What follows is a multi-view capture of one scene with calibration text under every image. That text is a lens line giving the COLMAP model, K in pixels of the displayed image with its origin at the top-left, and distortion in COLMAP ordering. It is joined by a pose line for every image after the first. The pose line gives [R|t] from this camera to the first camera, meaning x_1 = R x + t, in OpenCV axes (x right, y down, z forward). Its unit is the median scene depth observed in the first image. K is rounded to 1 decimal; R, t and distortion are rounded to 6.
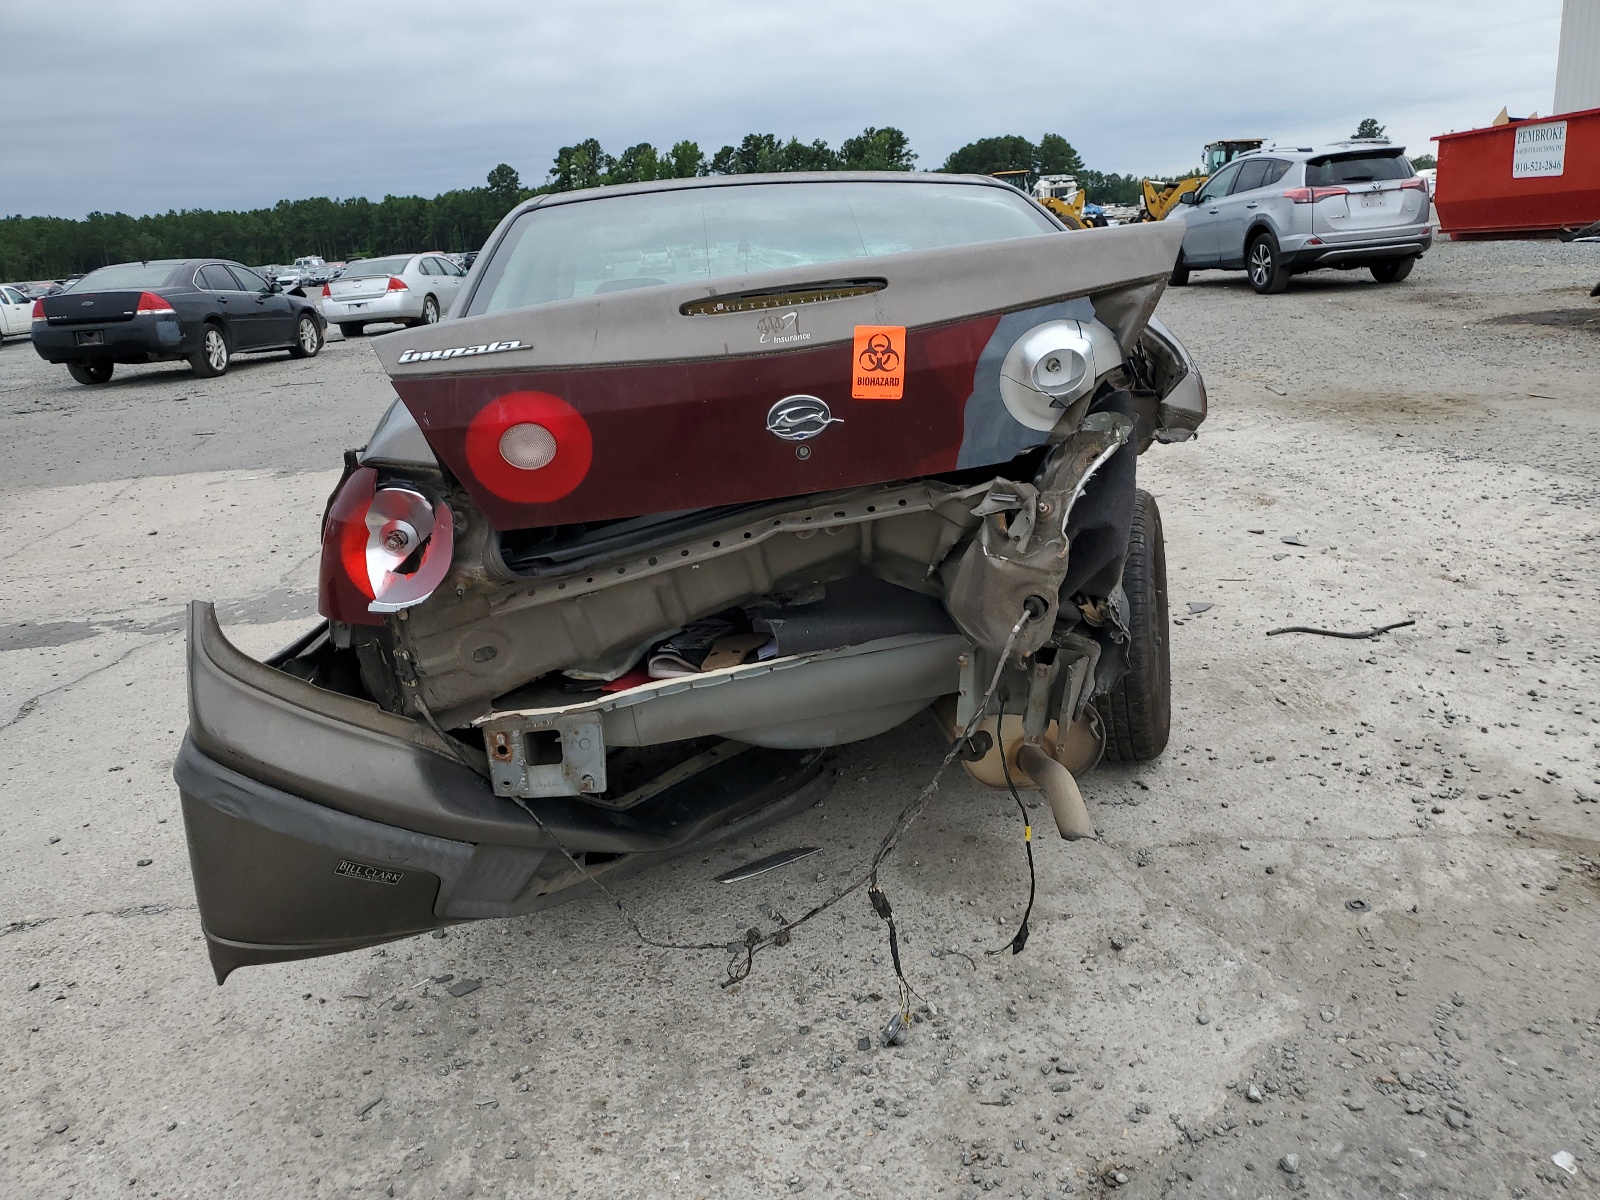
lens RADIAL K [[1255.4, 0, 799.5], [0, 1255.4, 600.8], [0, 0, 1]] dist [0.044160, -0.019288]
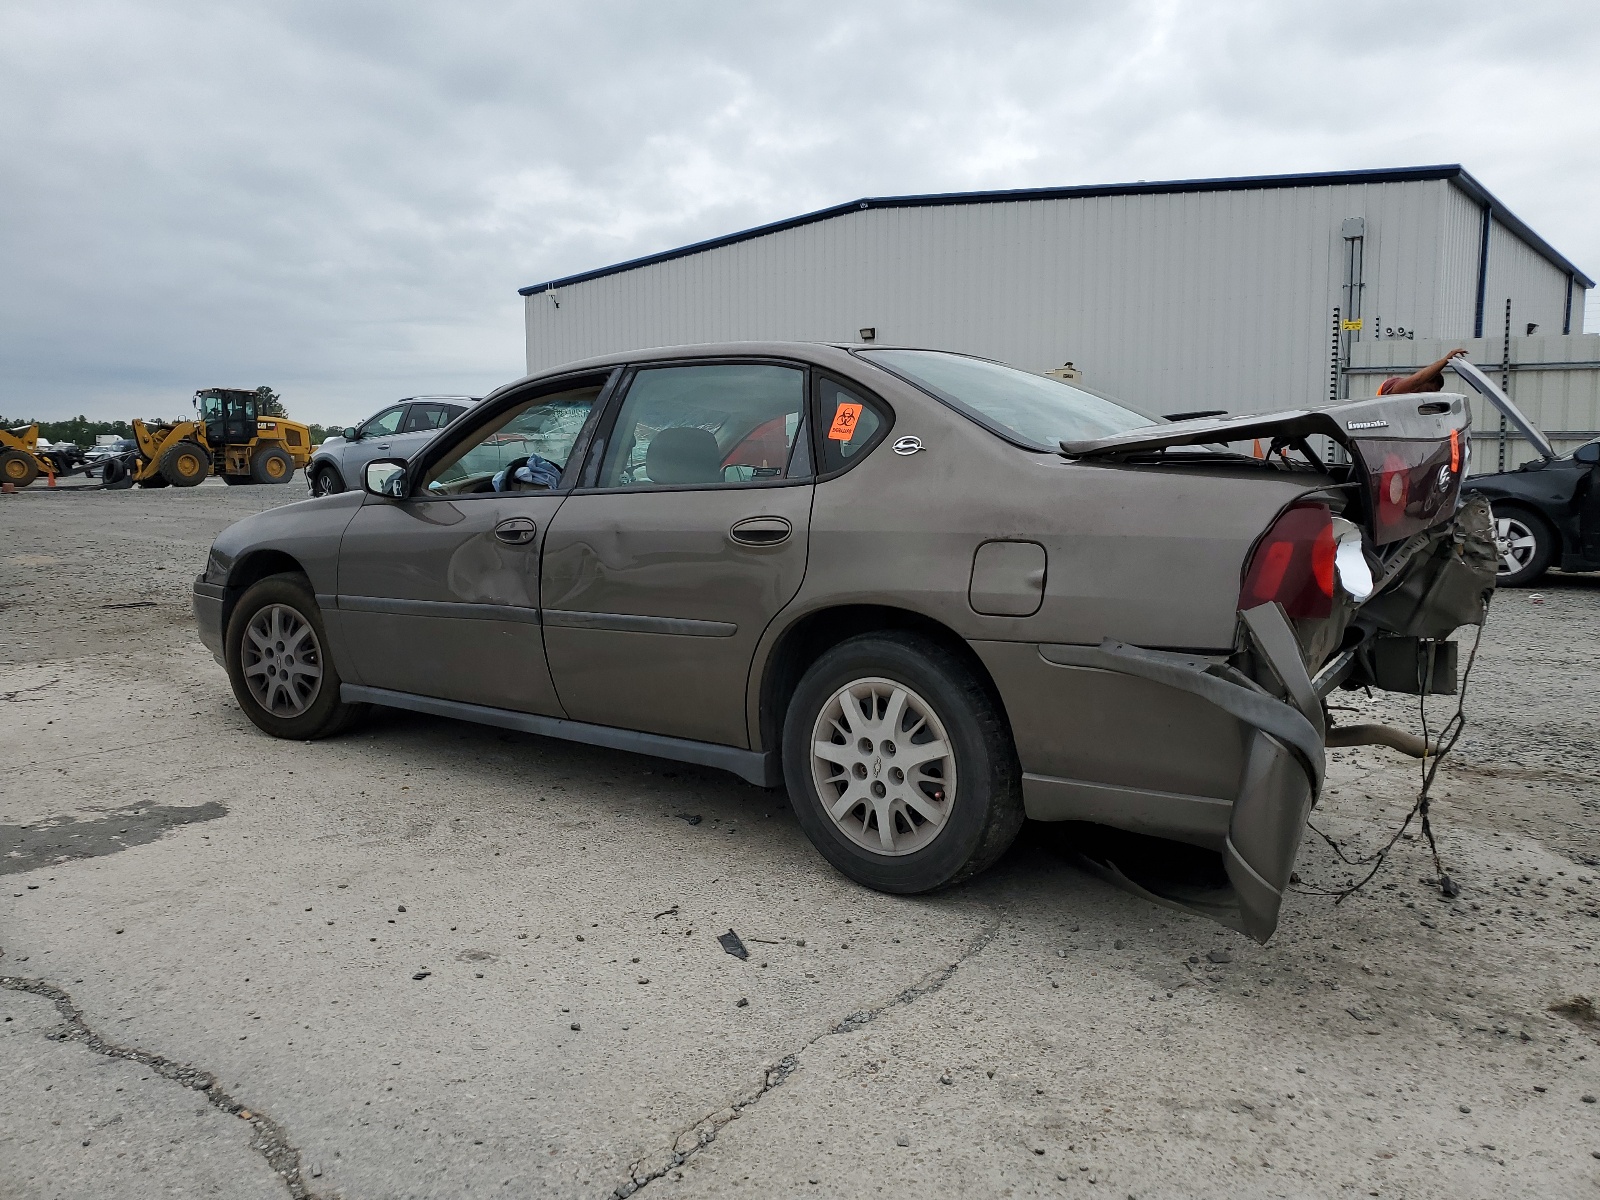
lens RADIAL K [[1255.4, 0, 799.1], [0, 1255.4, 600.9], [0, 0, 1]] dist [0.044160, -0.019288]
pose [[0.687270, -0.016405, 0.726217, -1.580497], [0.158851, 0.978942, -0.128217, 0.078057], [-0.708820, 0.203480, 0.675403, 0.465351]]
